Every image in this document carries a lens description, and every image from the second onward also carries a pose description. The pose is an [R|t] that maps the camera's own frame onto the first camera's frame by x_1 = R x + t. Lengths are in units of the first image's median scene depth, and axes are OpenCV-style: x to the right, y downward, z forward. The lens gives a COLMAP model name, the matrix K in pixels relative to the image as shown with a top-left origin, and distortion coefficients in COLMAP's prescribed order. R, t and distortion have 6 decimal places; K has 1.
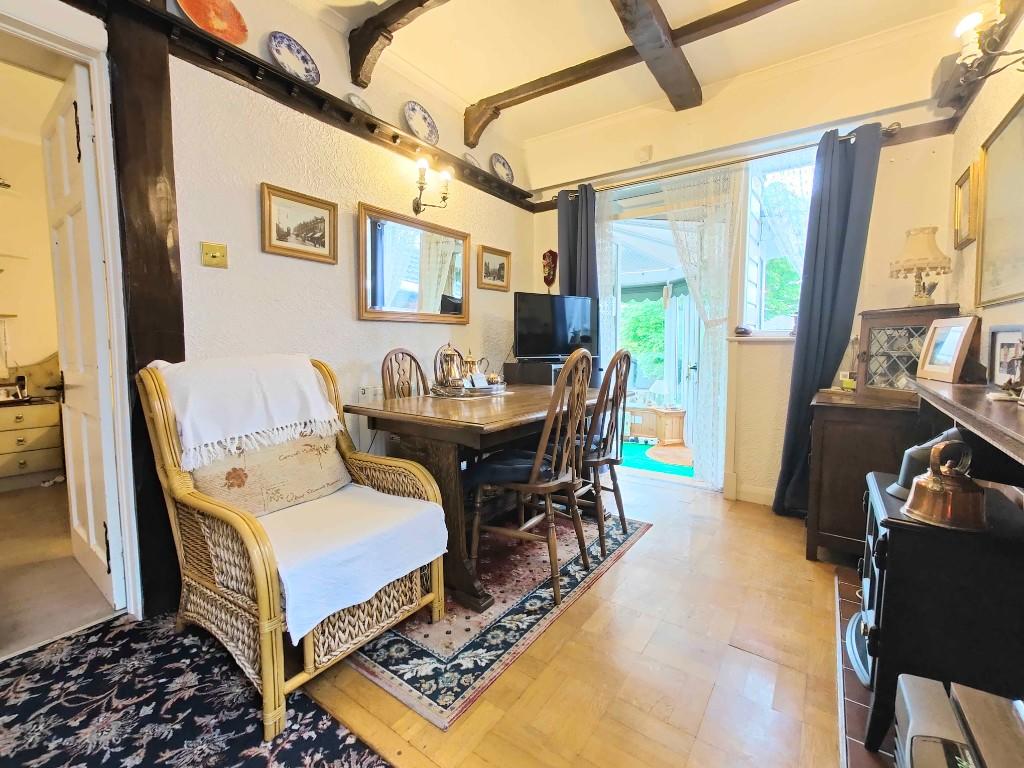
lens RADIAL K [[449.3, 0, 512.0], [0, 449.3, 384.0], [0, 0, 1]] dist [0.007873, -0.000183]
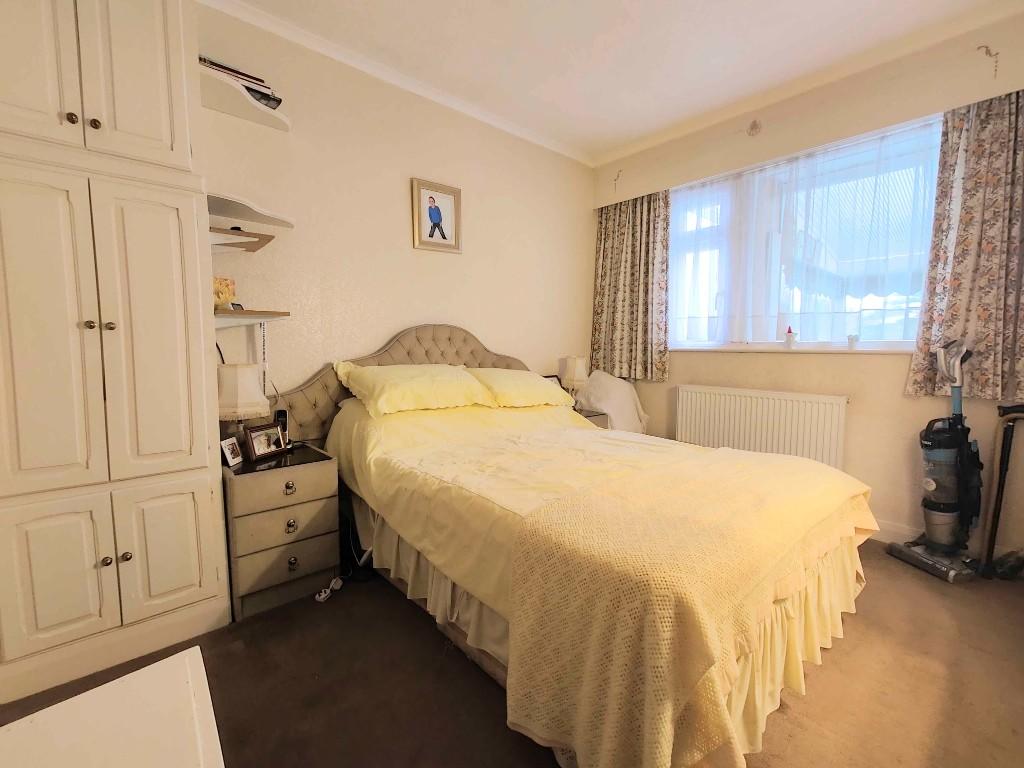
lens RADIAL K [[449.3, 0, 512.0], [0, 449.3, 384.0], [0, 0, 1]] dist [0.007873, -0.000183]
pose [[0.976233, 0.014641, -0.216227, -0.662010], [-0.015654, 0.999873, -0.002971, -0.059939], [0.216156, 0.006285, 0.976339, 0.475364]]
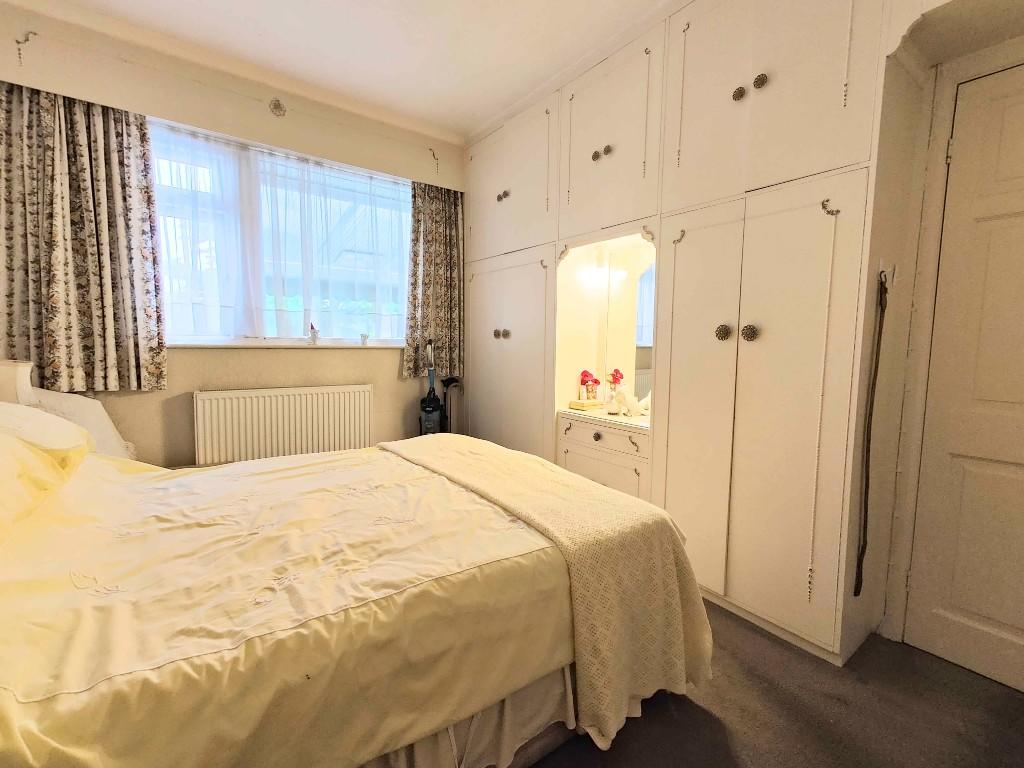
lens RADIAL K [[449.3, 0, 512.0], [0, 449.3, 384.0], [0, 0, 1]] dist [0.007873, -0.000183]
pose [[0.309296, -0.091768, 0.946528, -1.268630], [0.071565, 0.994757, 0.073059, -0.116401], [-0.948269, 0.045141, 0.314242, 0.930461]]
